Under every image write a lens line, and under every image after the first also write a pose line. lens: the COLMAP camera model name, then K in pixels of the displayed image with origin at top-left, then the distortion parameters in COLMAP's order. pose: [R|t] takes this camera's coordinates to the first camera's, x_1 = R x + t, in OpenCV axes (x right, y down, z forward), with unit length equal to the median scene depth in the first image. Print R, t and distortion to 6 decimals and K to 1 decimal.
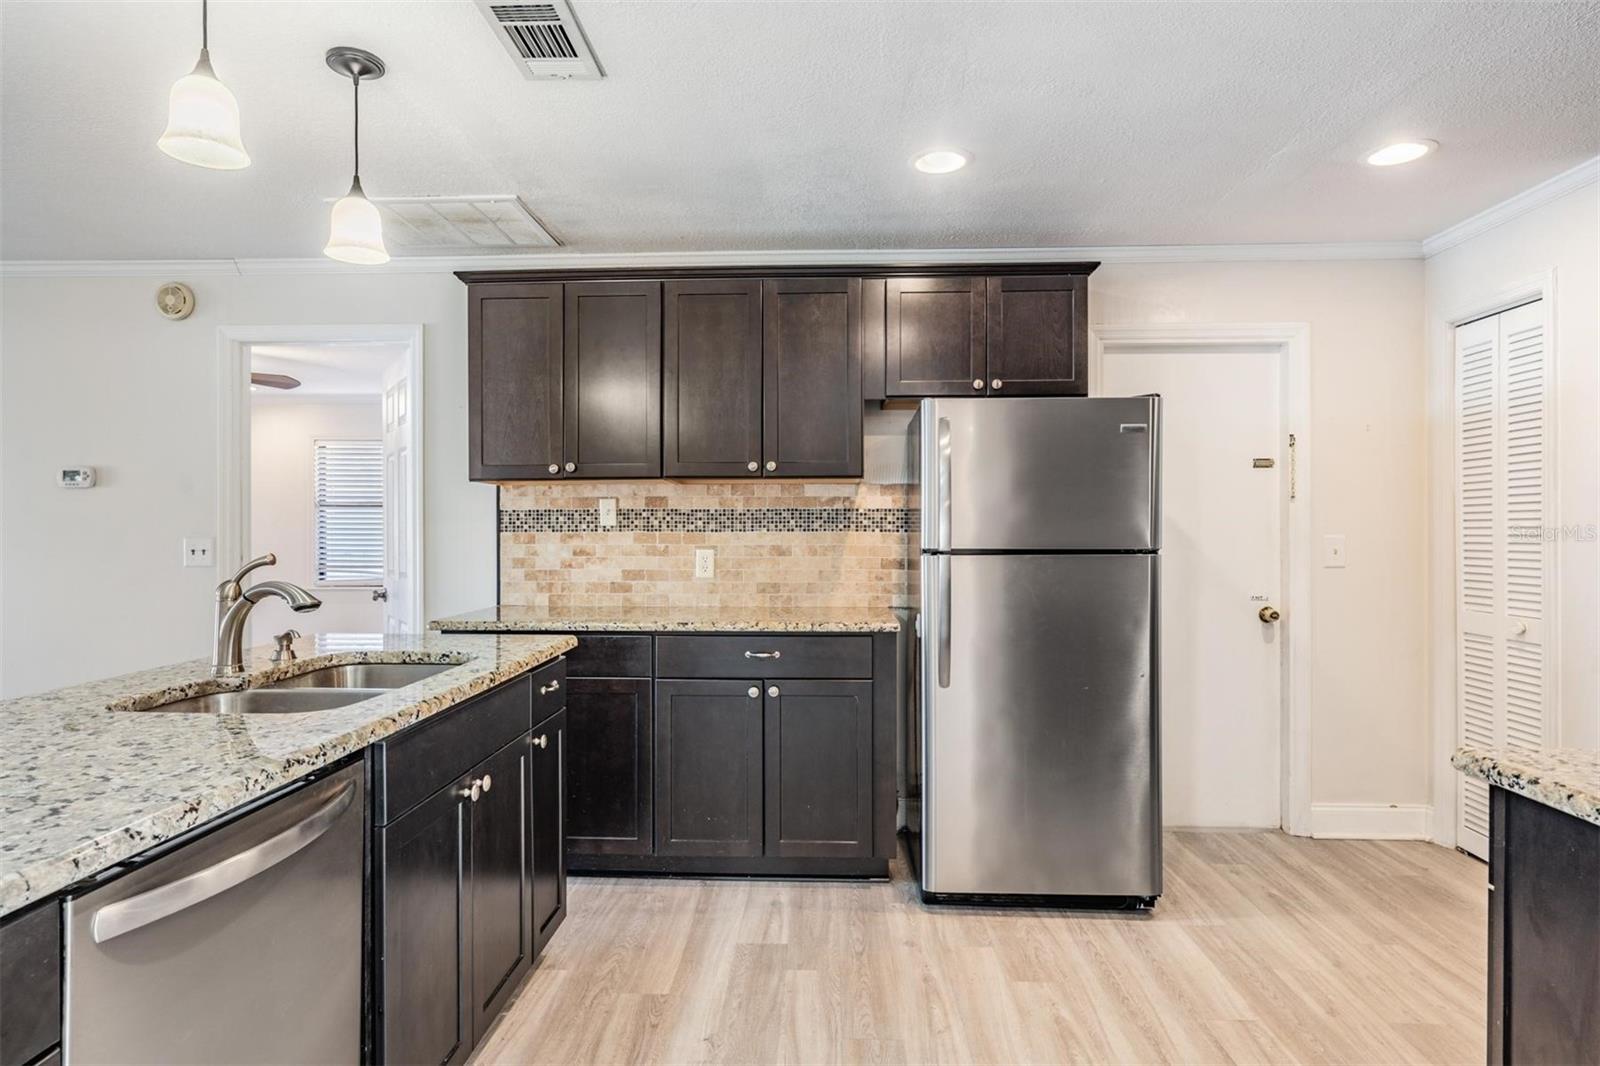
lens RADIAL K [[889.0, 0, 795.4], [0, 889.0, 531.5], [0, 0, 1]] dist [0.002712, 0.000009]
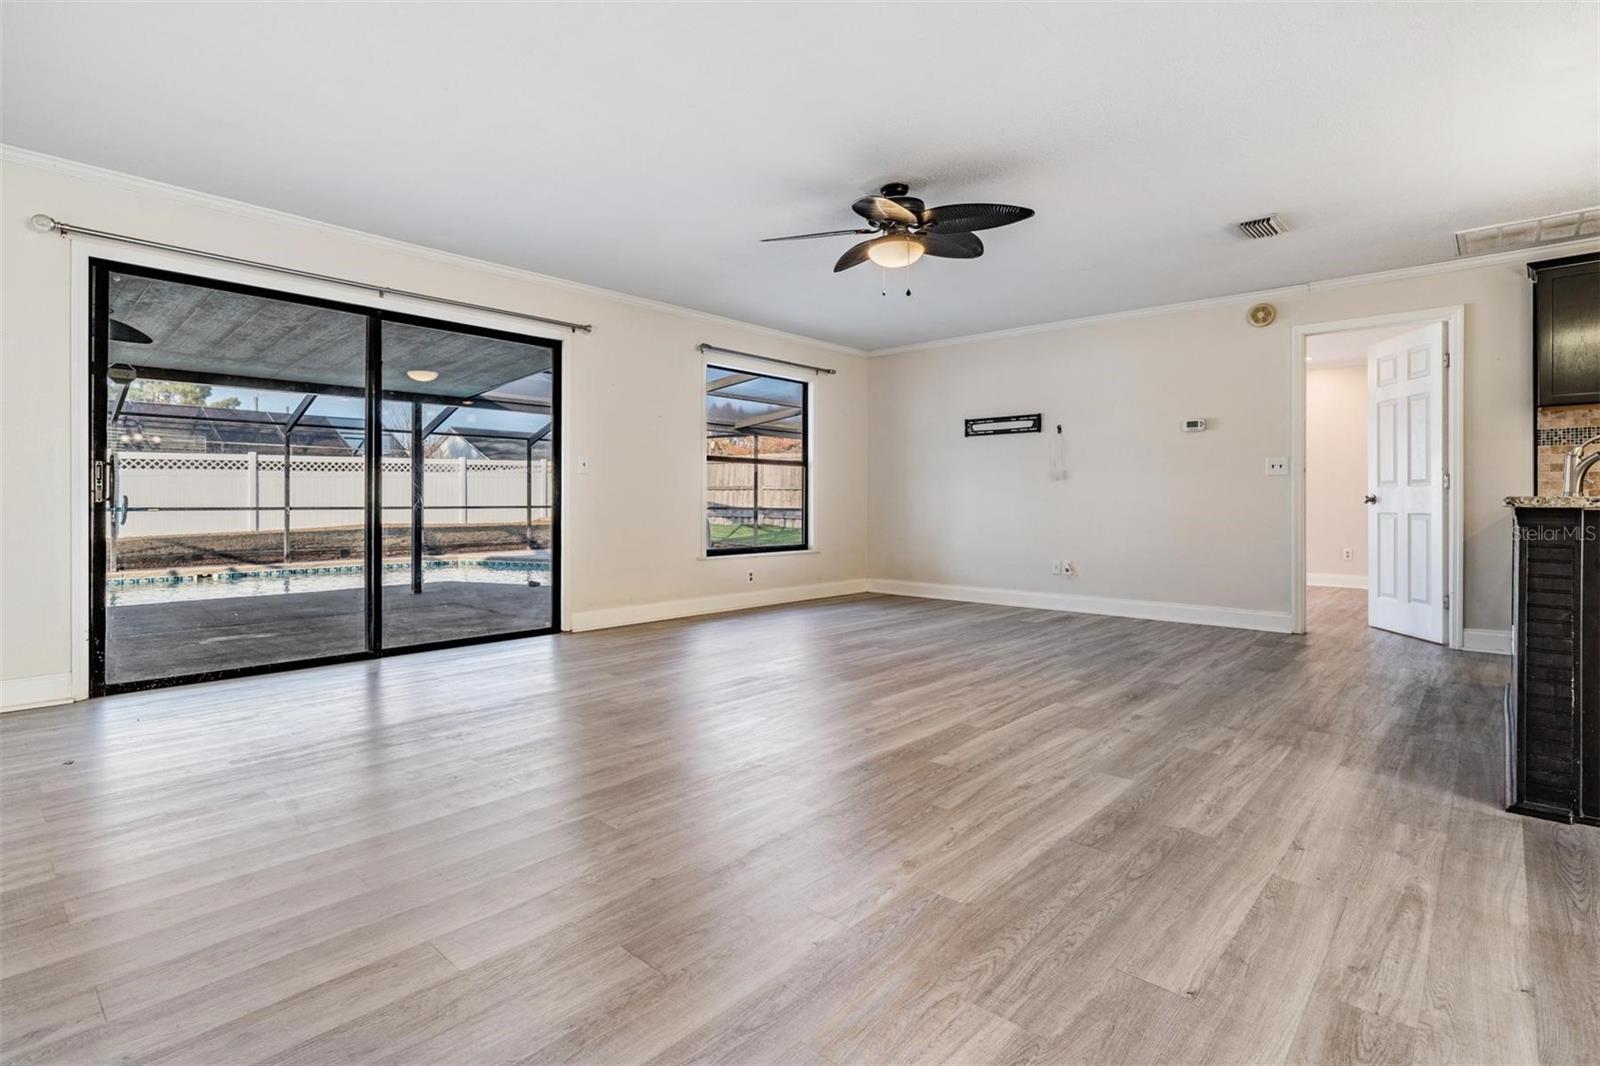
lens RADIAL K [[775.3, 0, 789.5], [0, 775.3, 500.8], [0, 0, 1]] dist [0.000733, 0.000216]
pose [[0.762305, 0.003171, -0.647211, -0.445477], [-0.002764, 0.999995, 0.001643, 0.089373], [0.647212, 0.000536, 0.762310, -0.687850]]
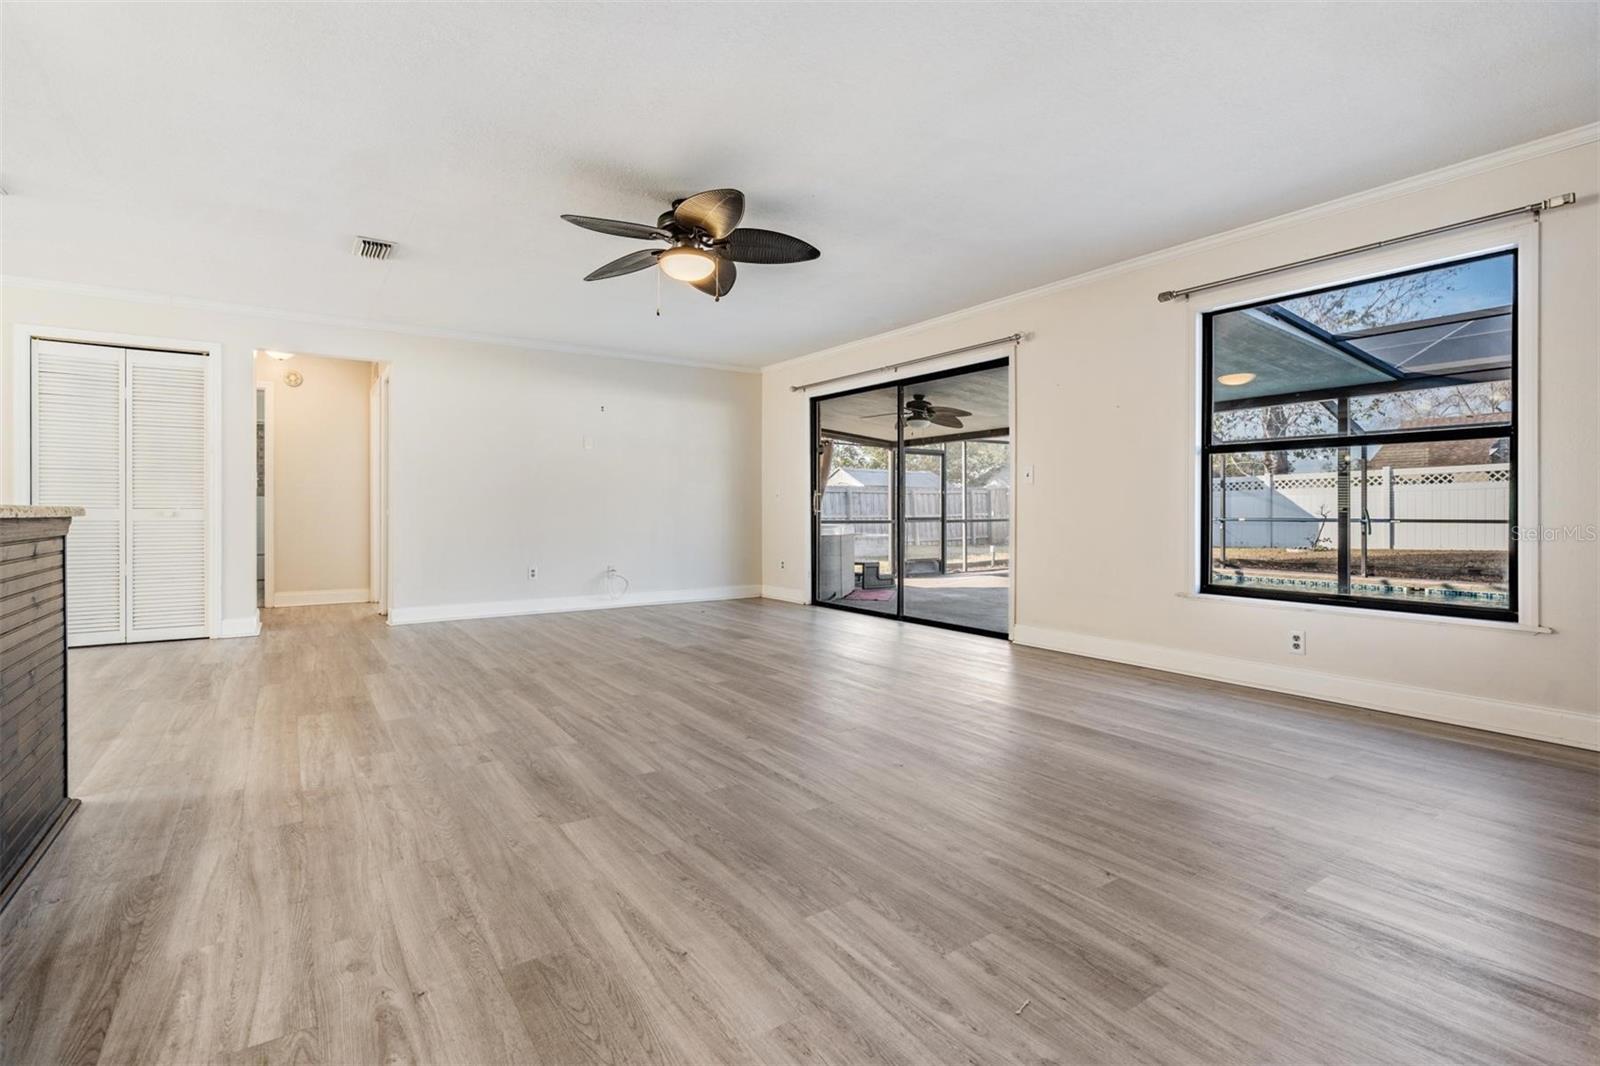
lens RADIAL K [[755.0, 0, 798.0], [0, 755.0, 492.4], [0, 0, 1]] dist [0.000177, 0.000090]
pose [[-0.806243, -0.013183, -0.591438, -0.519868], [0.000242, 0.999744, -0.022613, 0.088178], [0.591585, -0.018375, -0.806033, 1.064123]]
